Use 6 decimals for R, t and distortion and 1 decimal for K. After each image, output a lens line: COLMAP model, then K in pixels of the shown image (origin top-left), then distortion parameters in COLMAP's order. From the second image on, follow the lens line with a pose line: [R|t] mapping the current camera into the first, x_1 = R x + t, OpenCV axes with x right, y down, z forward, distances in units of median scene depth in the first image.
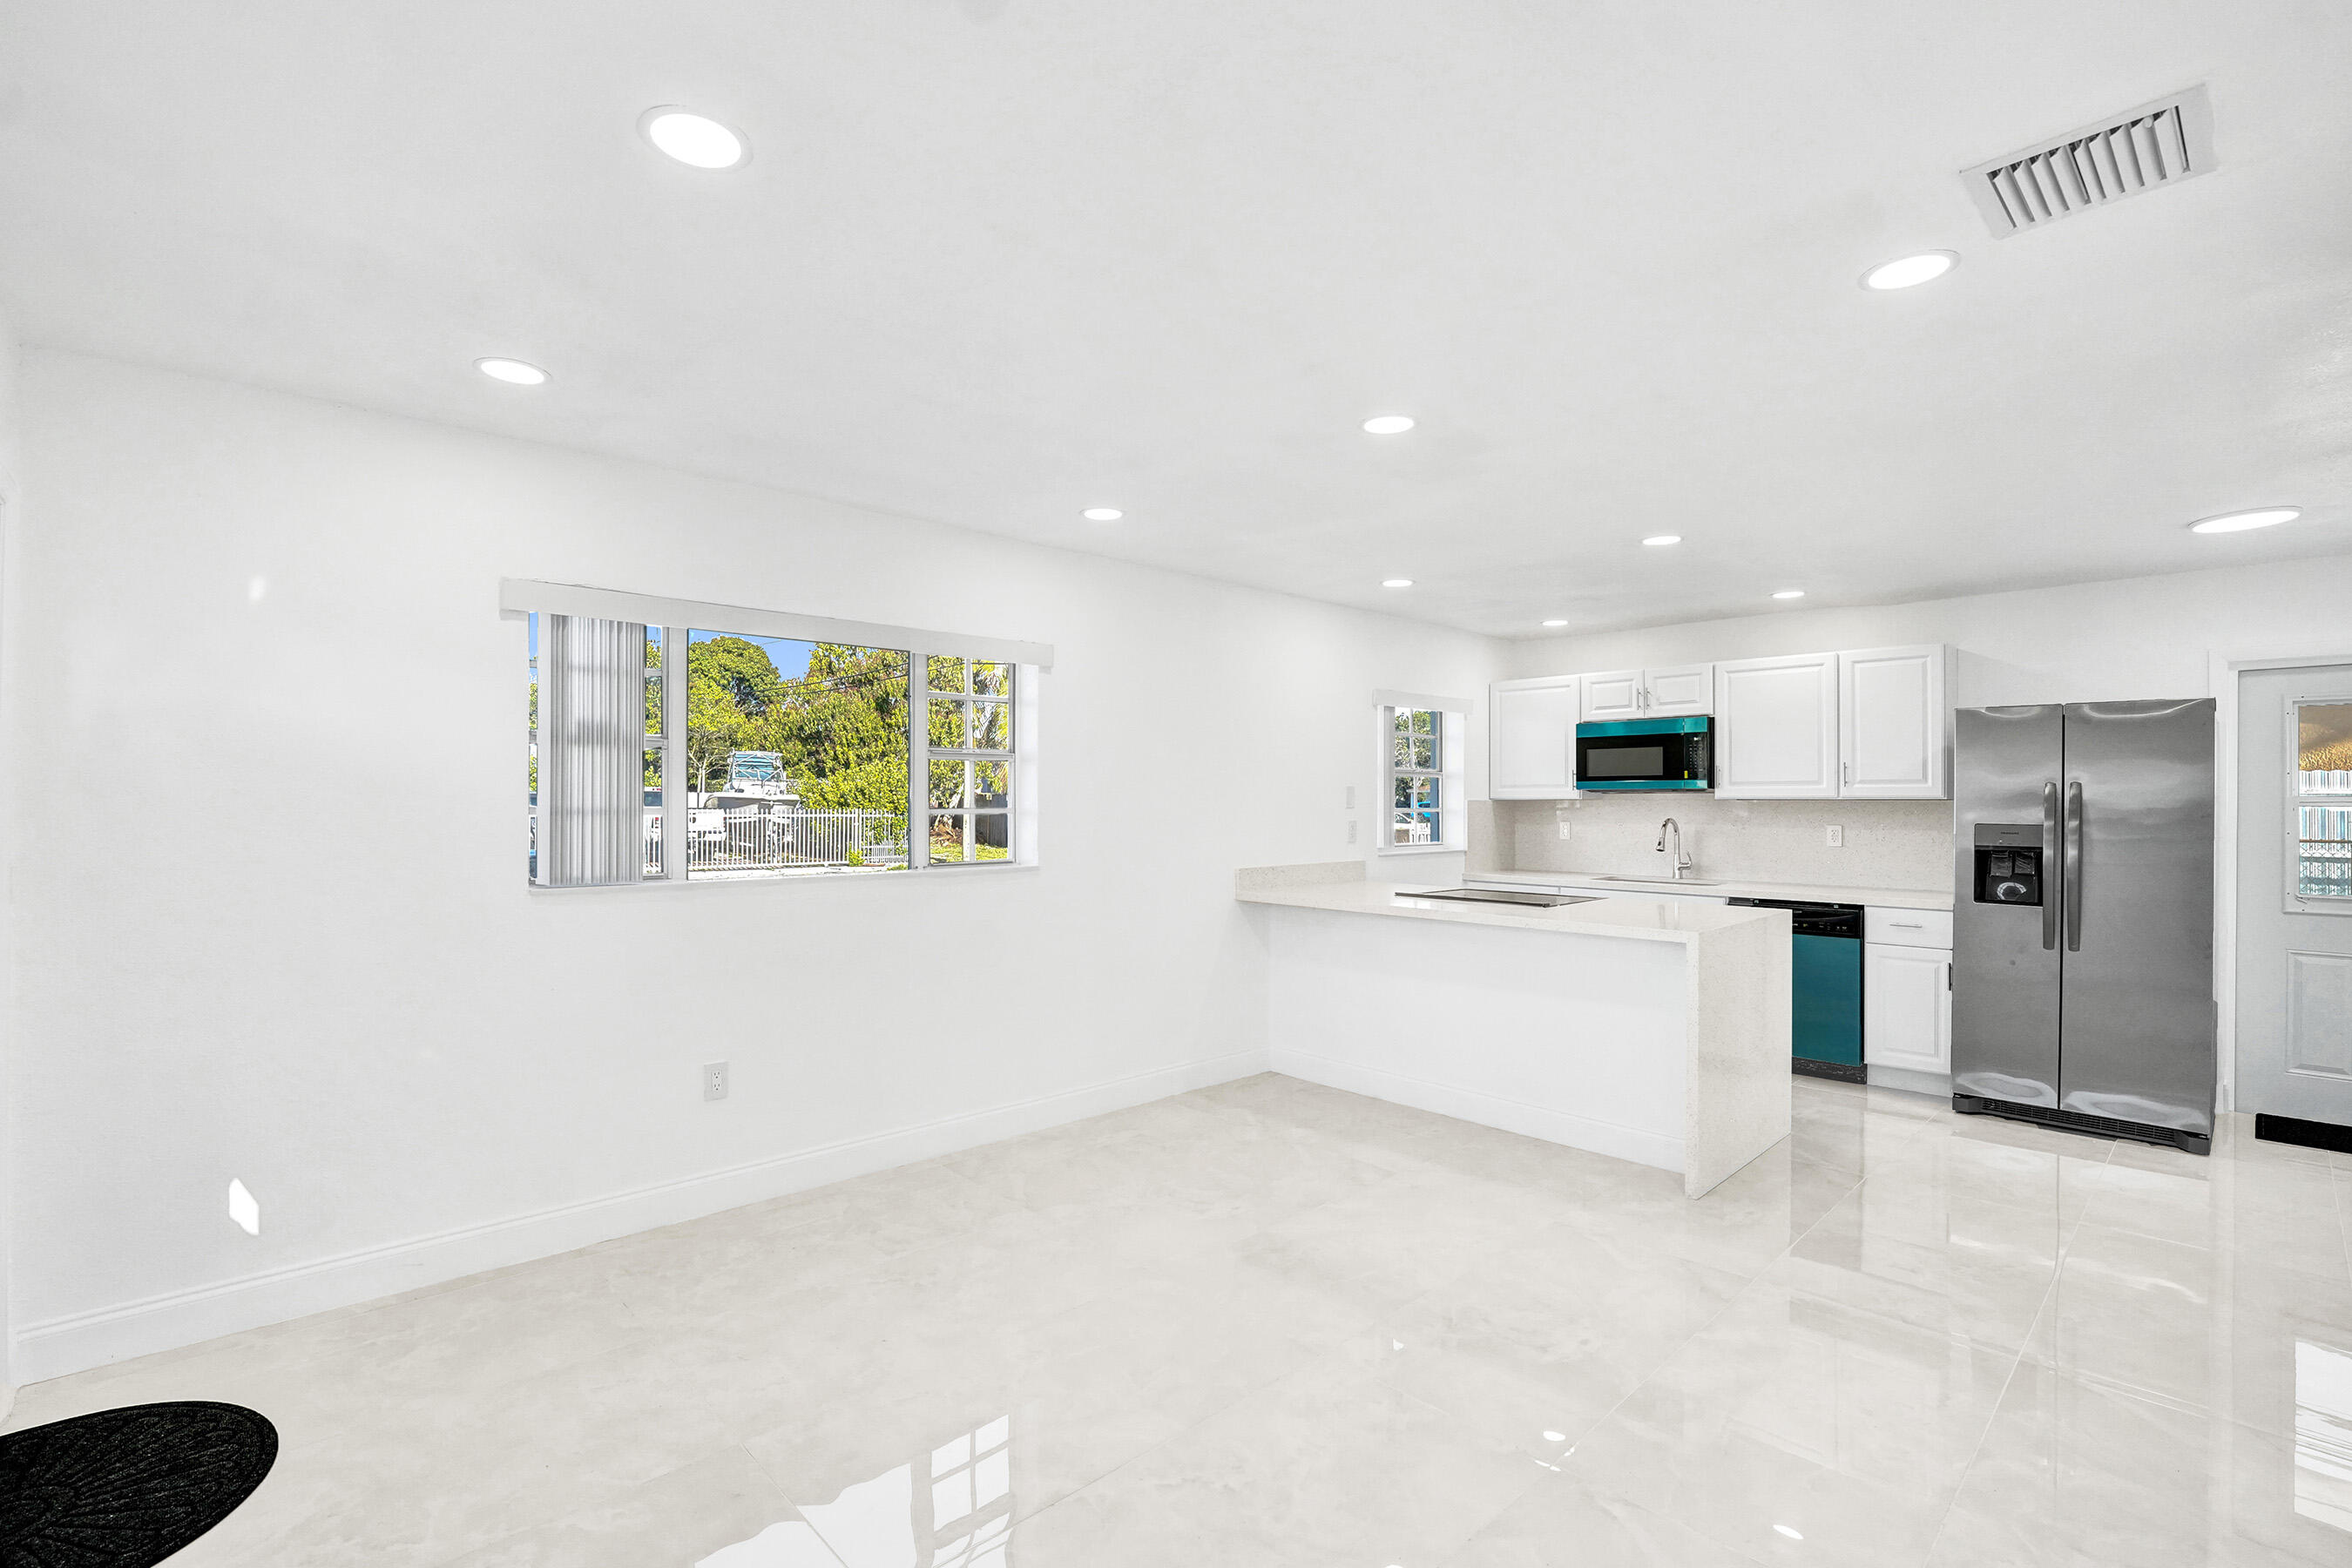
lens RADIAL K [[1008.6, 0, 1162.3], [0, 1008.6, 788.1], [0, 0, 1]] dist [-0.025434, 0.000592]
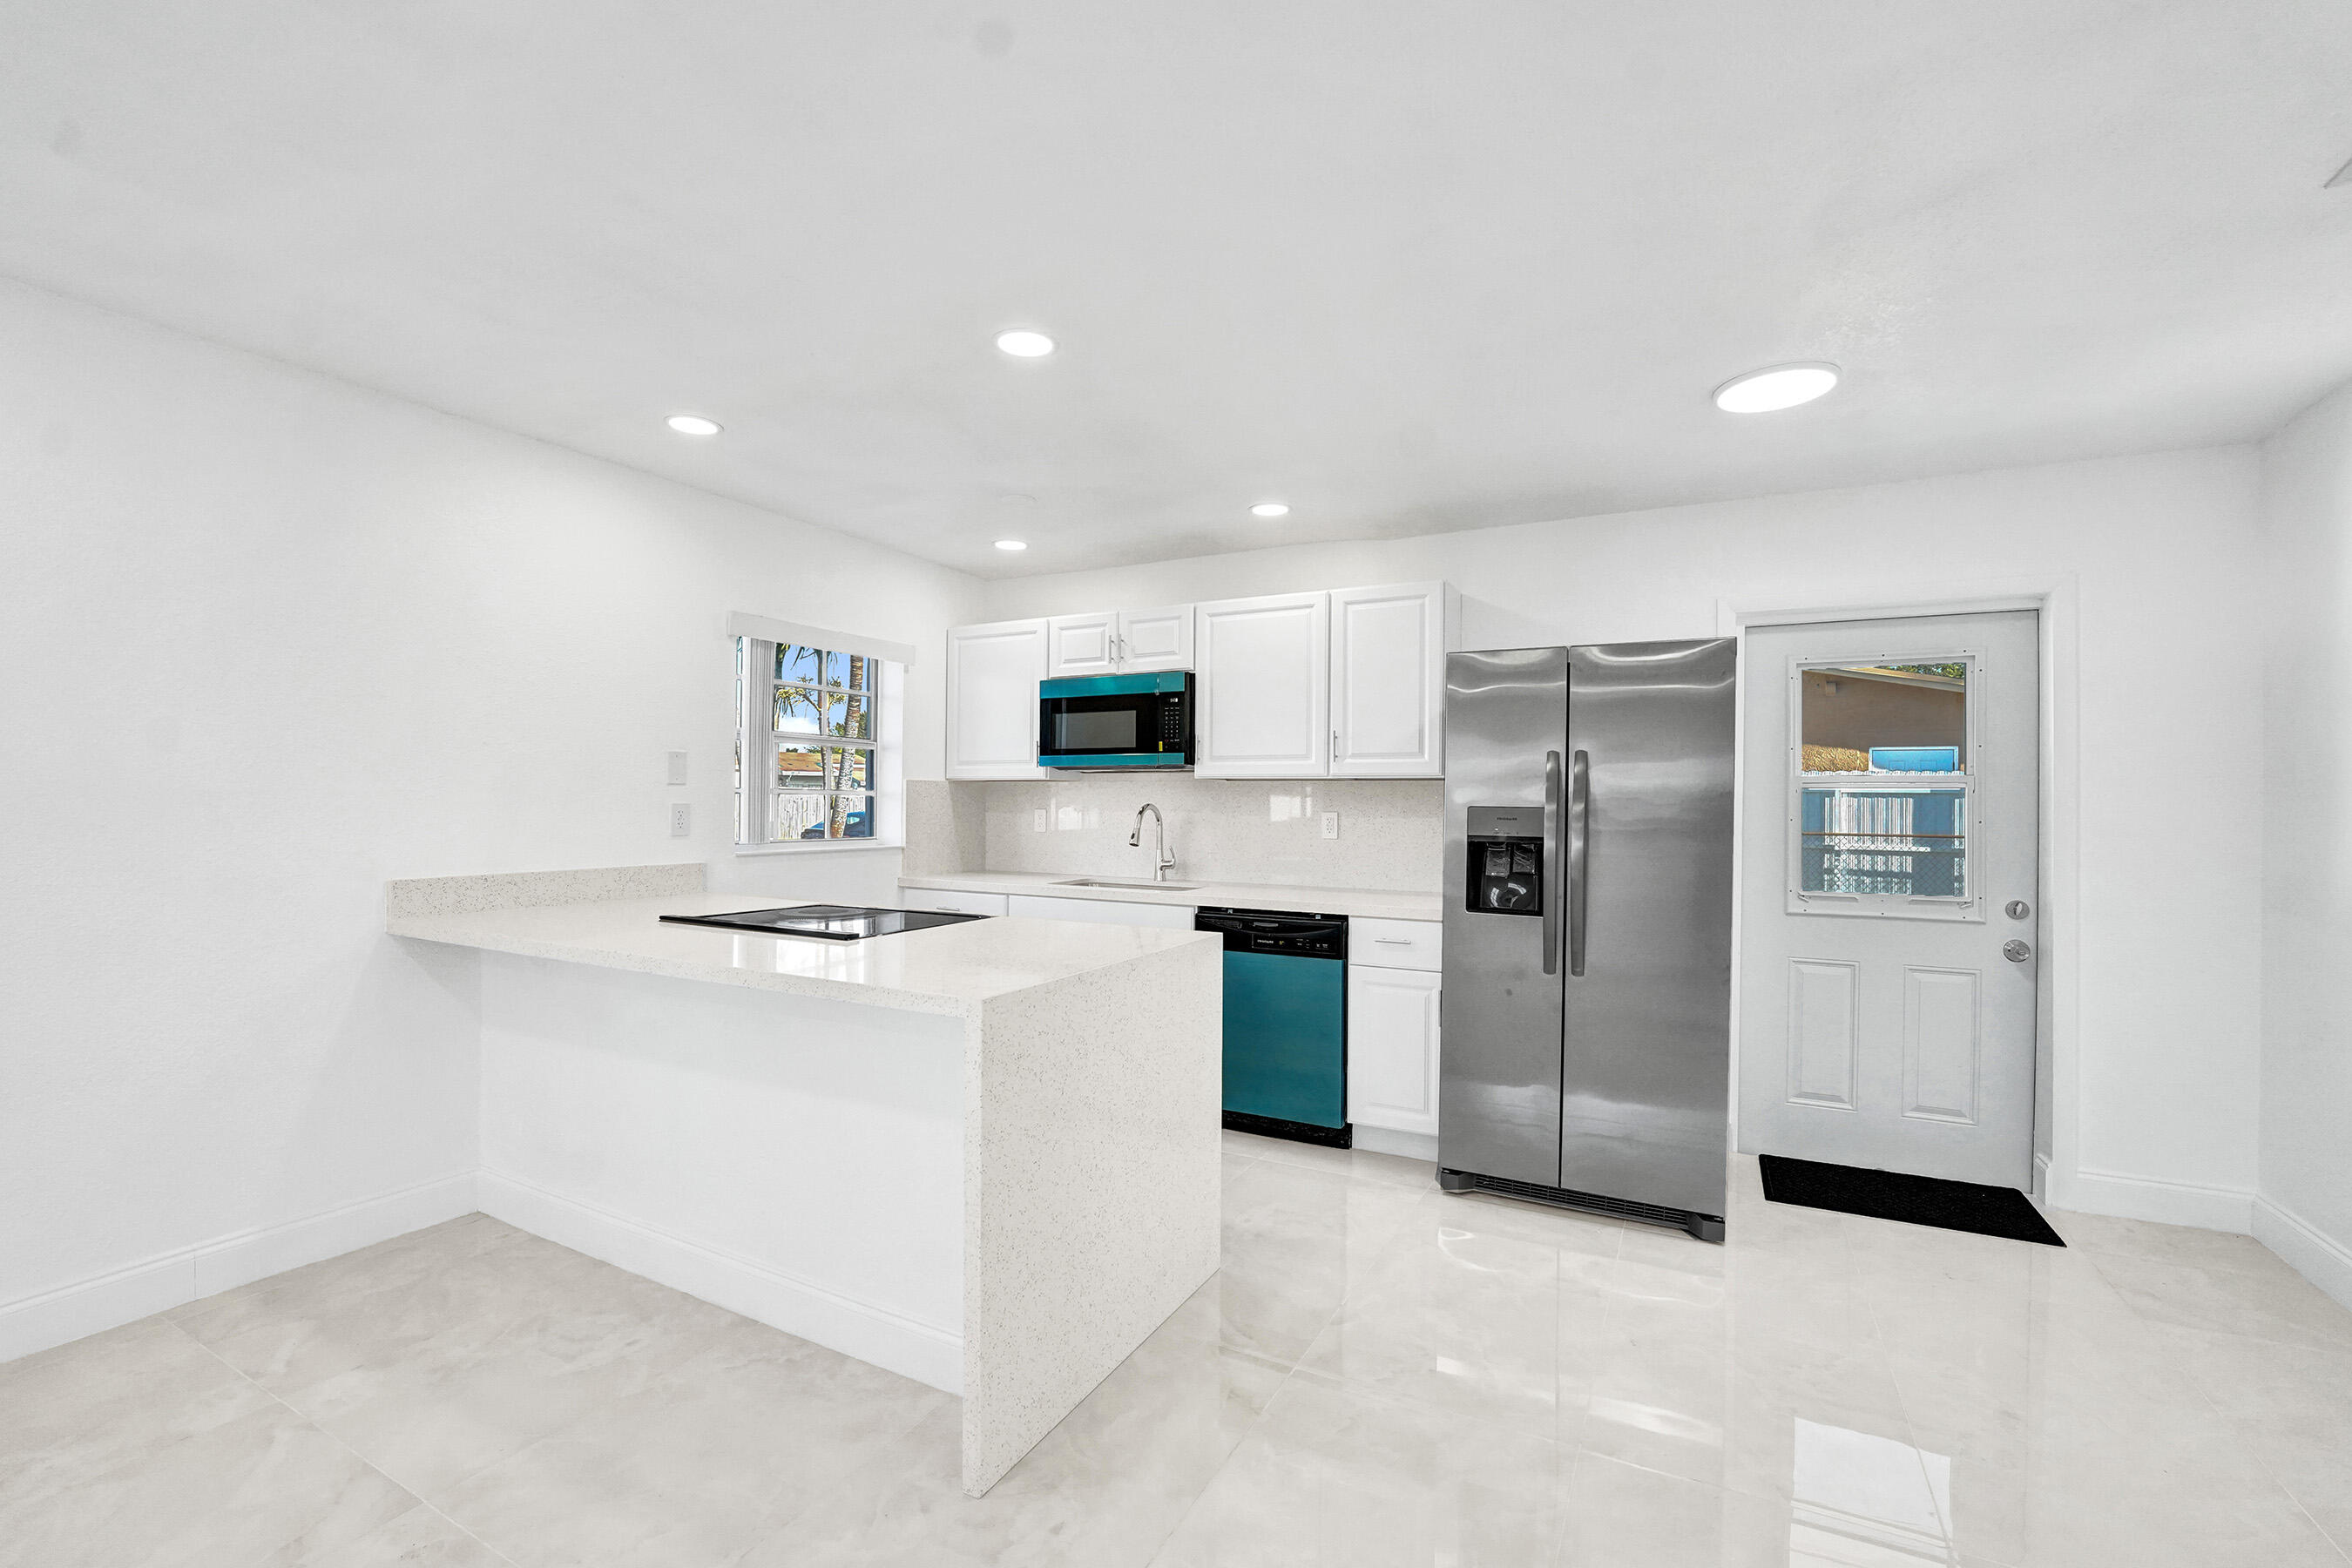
lens RADIAL K [[945.6, 0, 1145.5], [0, 945.6, 786.3], [0, 0, 1]] dist [-0.022243, -0.000052]
pose [[0.952213, 0.011339, 0.305225, 0.335732], [-0.010555, 0.999935, -0.004219, 0.023640], [-0.305253, 0.000795, 0.952271, 0.359252]]
